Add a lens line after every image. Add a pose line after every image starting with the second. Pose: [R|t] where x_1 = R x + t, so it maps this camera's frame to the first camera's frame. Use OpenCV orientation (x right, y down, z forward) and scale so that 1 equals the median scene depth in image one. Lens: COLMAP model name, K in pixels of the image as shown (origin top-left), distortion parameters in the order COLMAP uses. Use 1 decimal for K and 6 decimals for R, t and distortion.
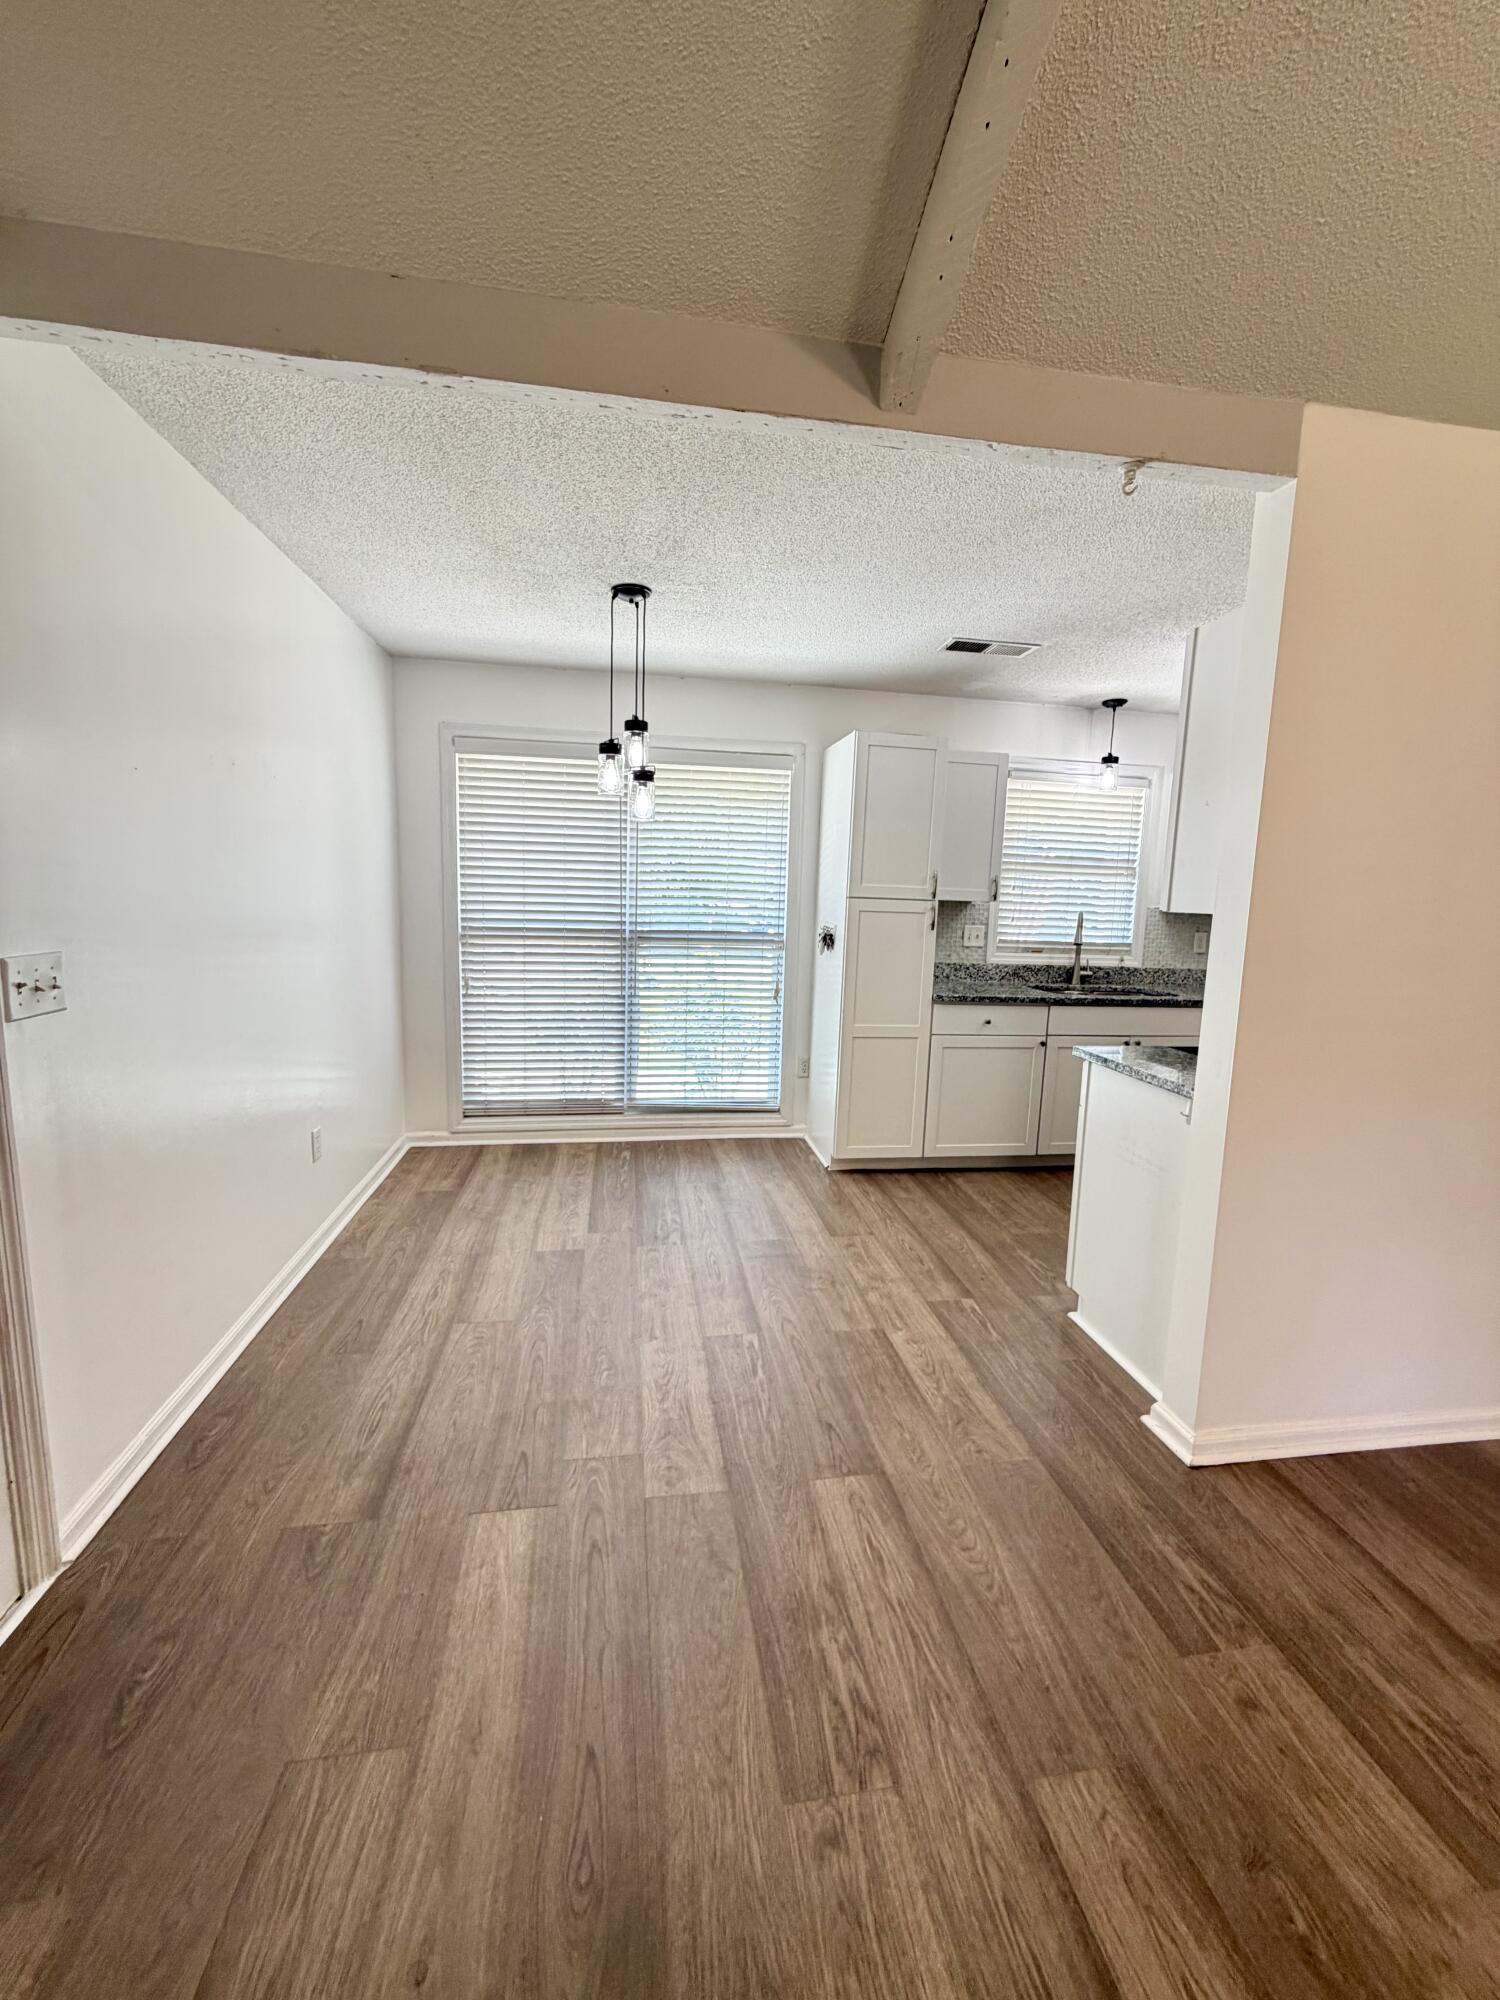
lens RADIAL K [[797.4, 0, 751.6], [0, 797.4, 995.4], [0, 0, 1]] dist [-0.000830, -0.000046]
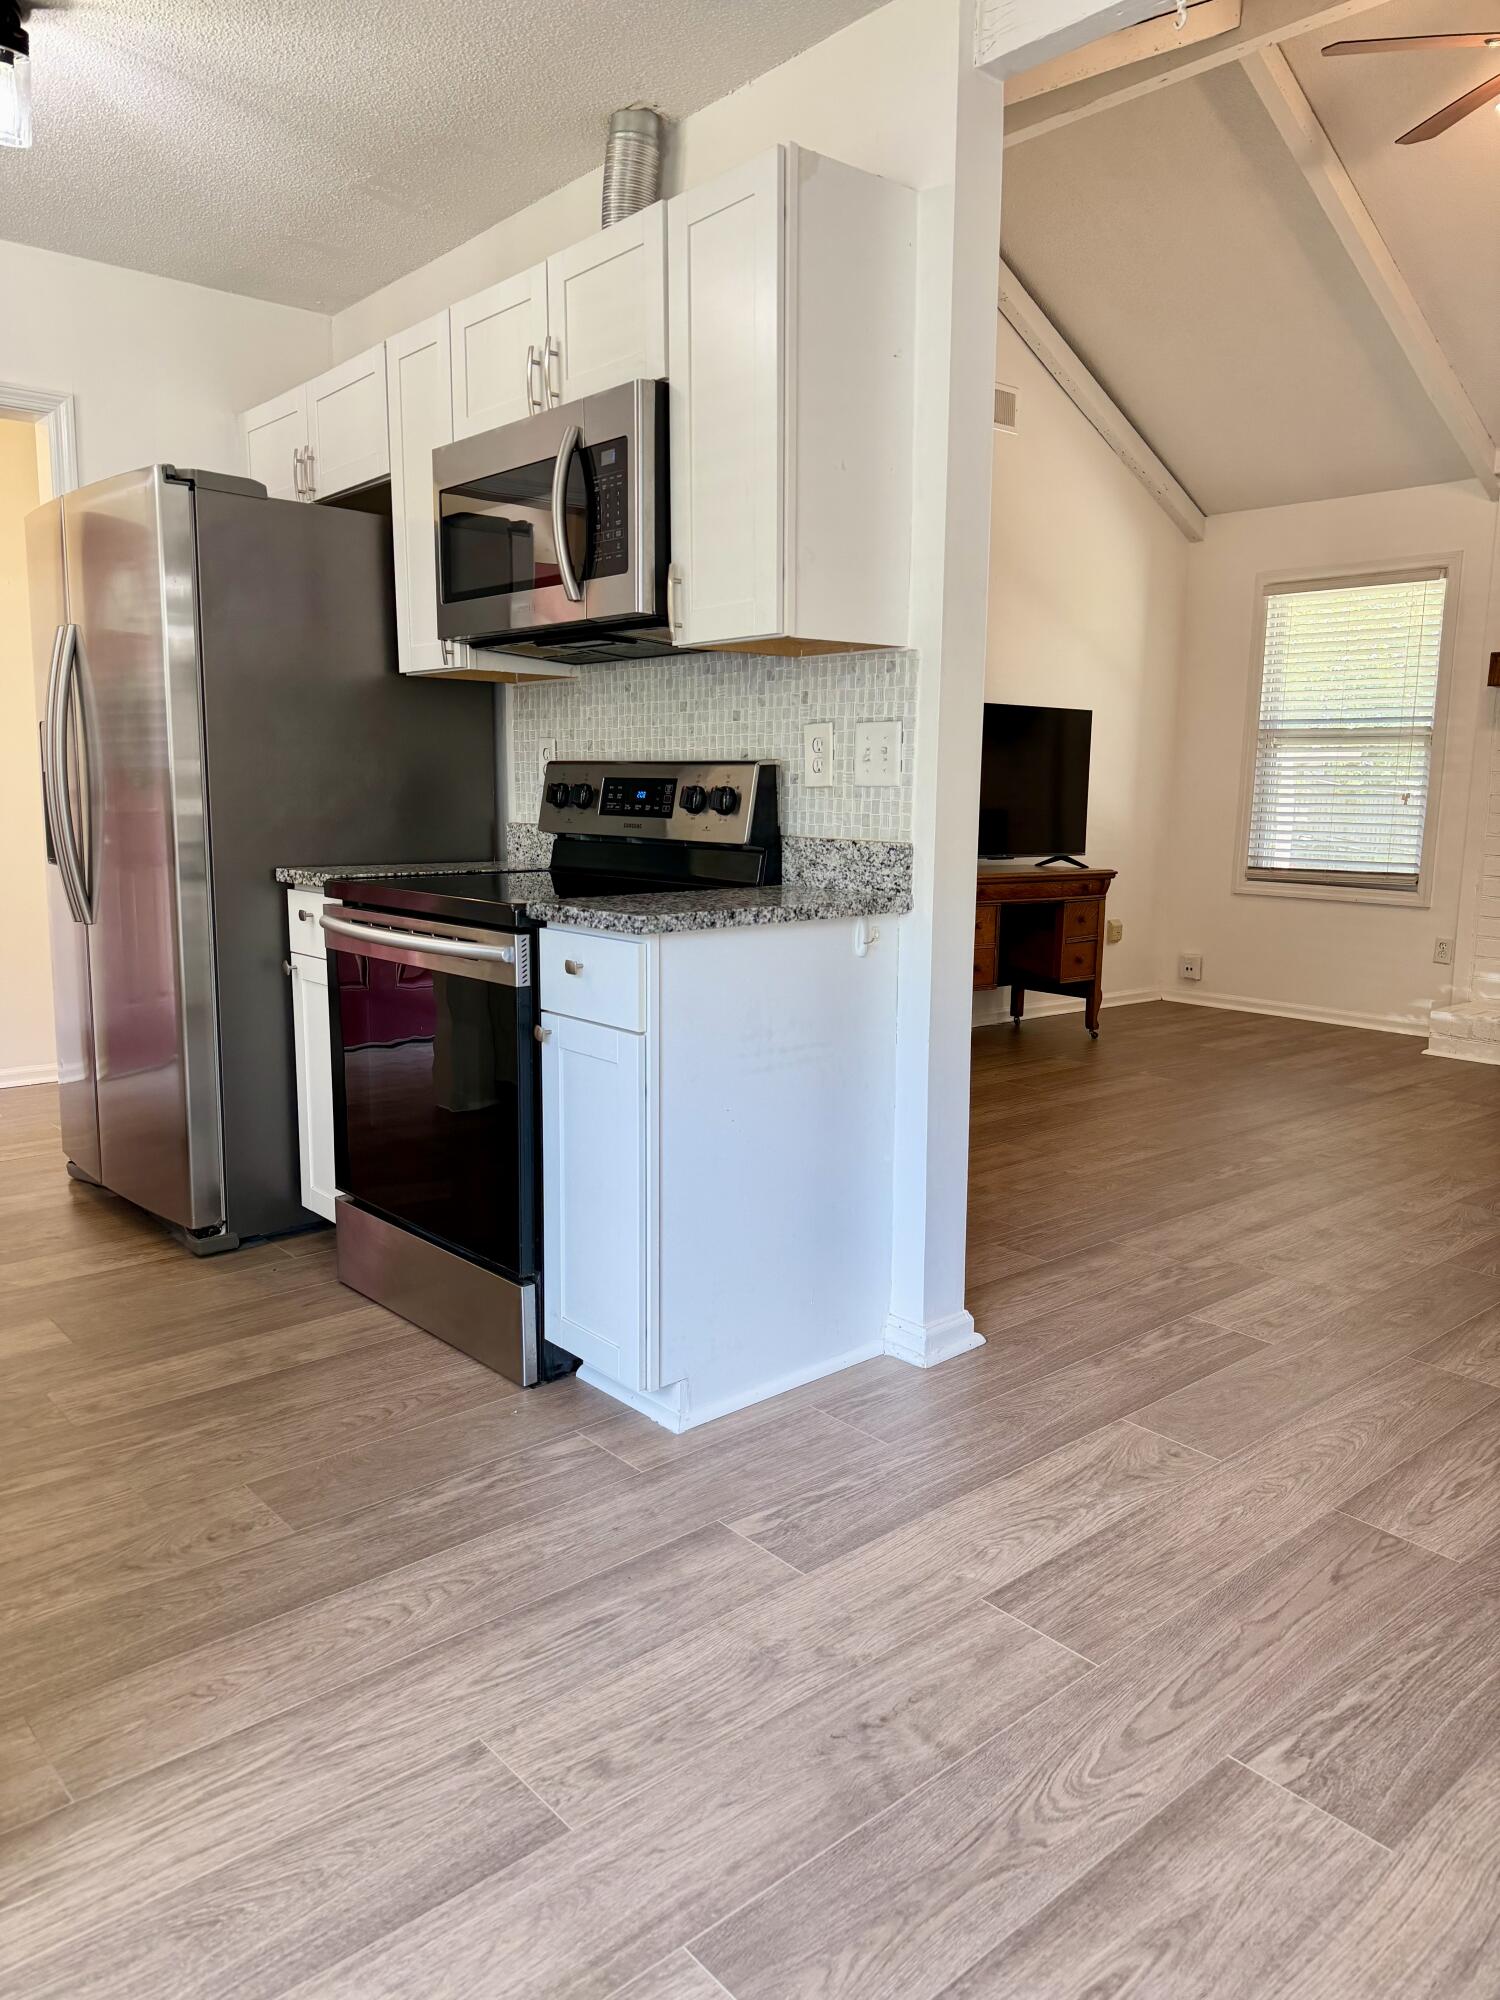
lens RADIAL K [[1409.9, 0, 741.4], [0, 1409.9, 999.7], [0, 0, 1]] dist [0.059636, -0.085889]
pose [[-0.529599, -0.169576, 0.831125, -0.284460], [0.086270, 0.963965, 0.251652, -0.078993], [-0.843850, 0.204976, -0.495885, 1.161804]]
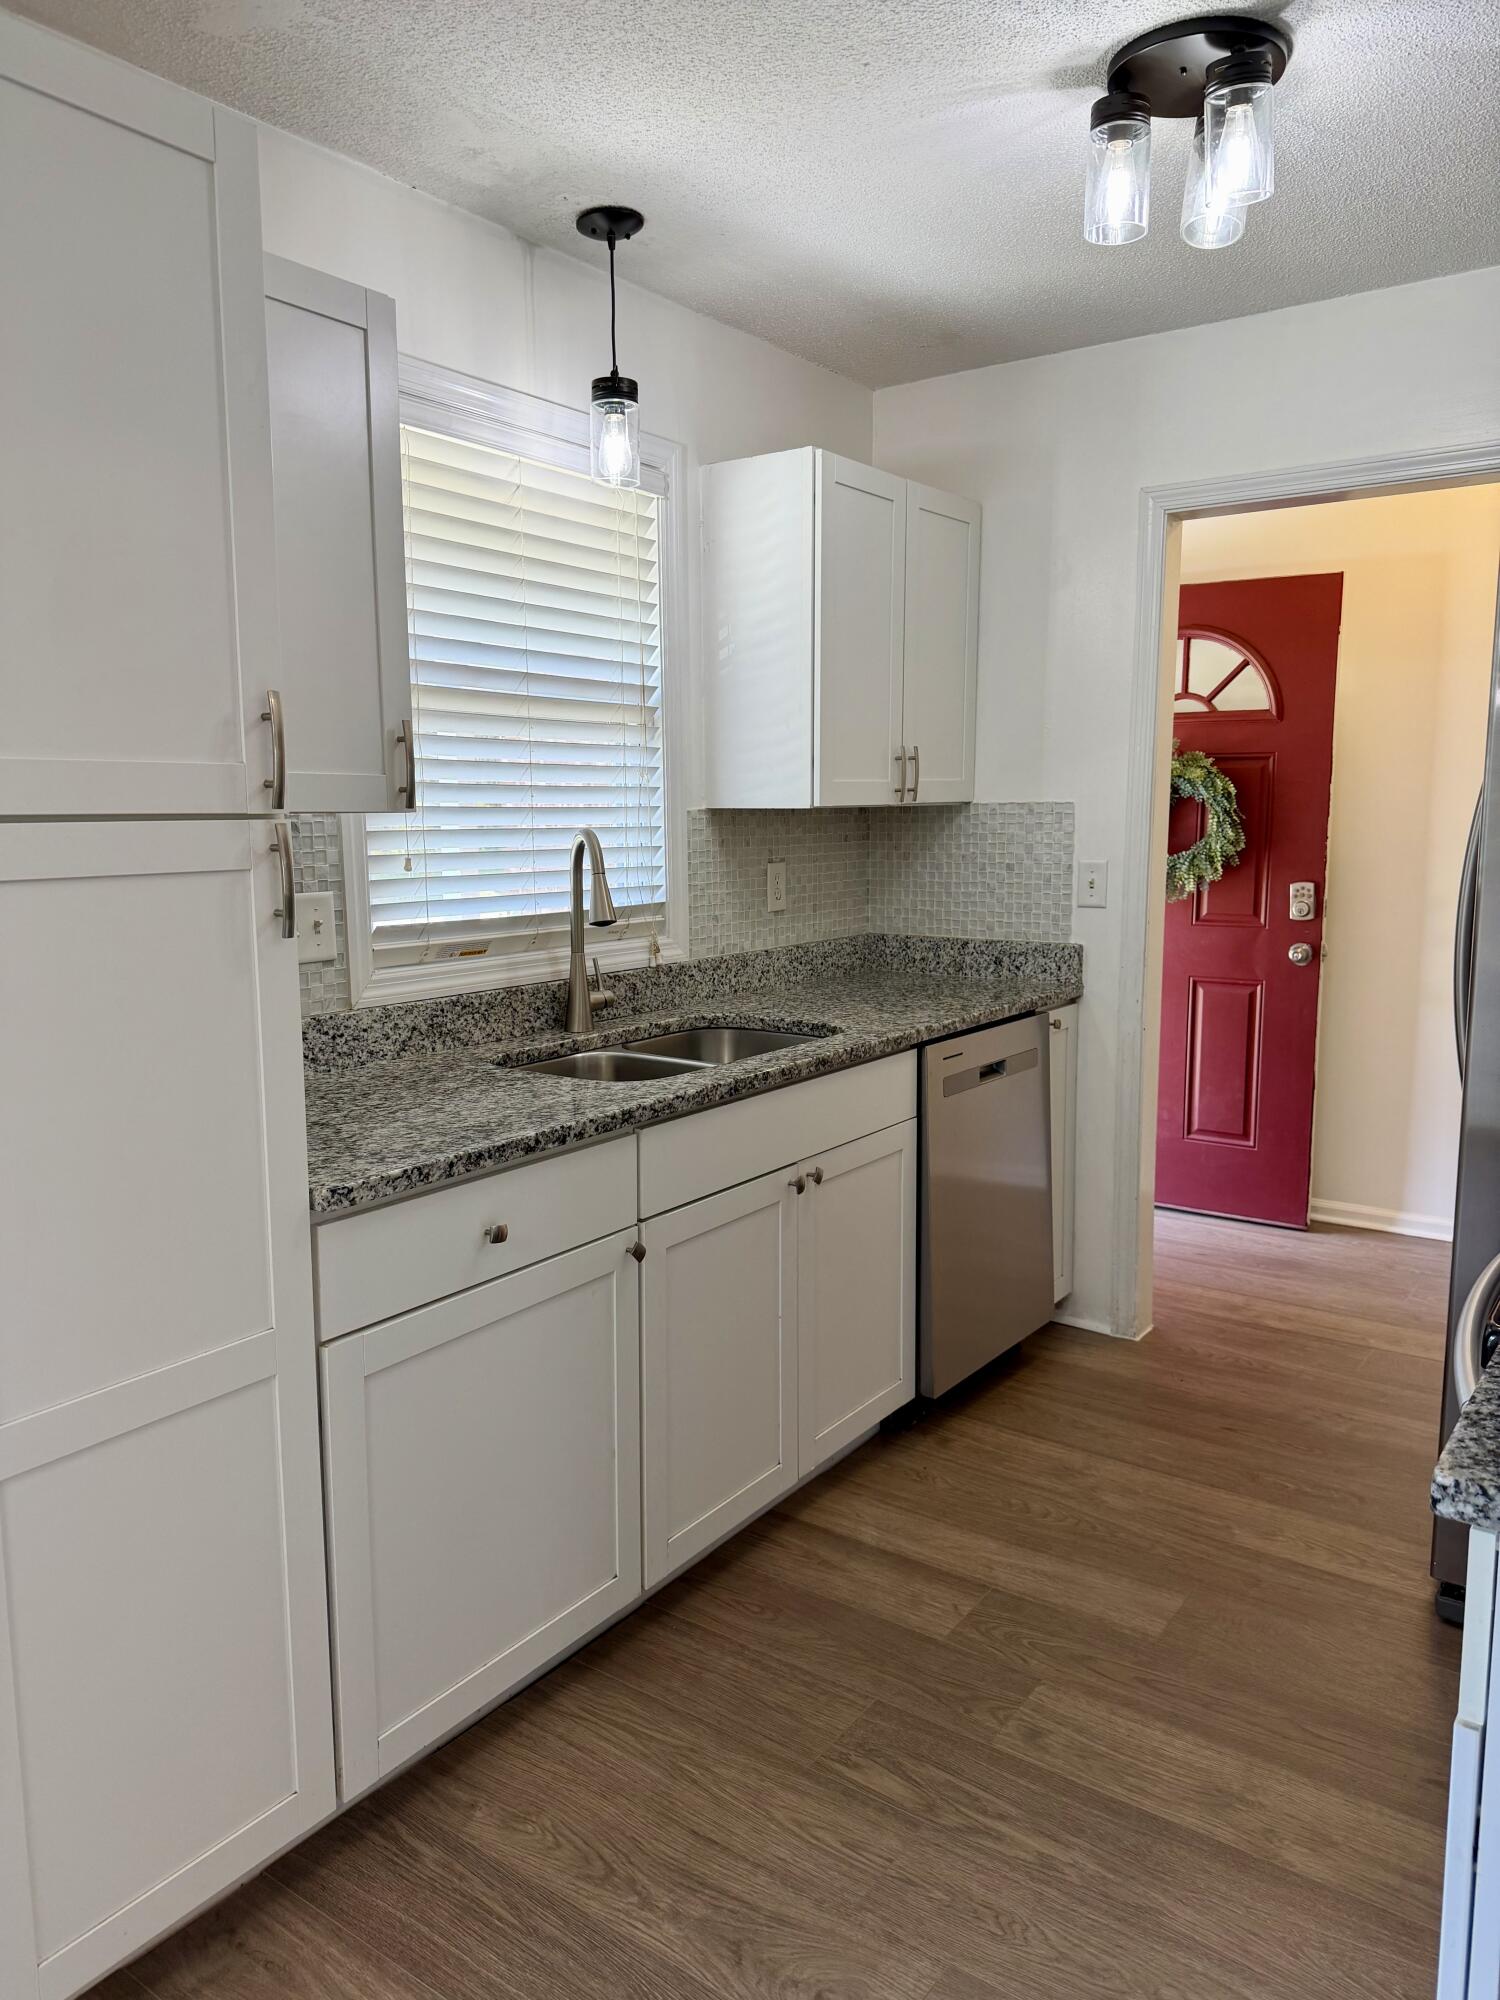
lens RADIAL K [[1402.0, 0, 755.3], [0, 1402.0, 993.4], [0, 0, 1]] dist [0.103170, -0.145813]
pose [[0.698015, -0.134331, 0.703371, 0.024590], [0.123396, 0.990118, 0.066639, -0.091867], [-0.705371, 0.040278, 0.707693, 0.721294]]
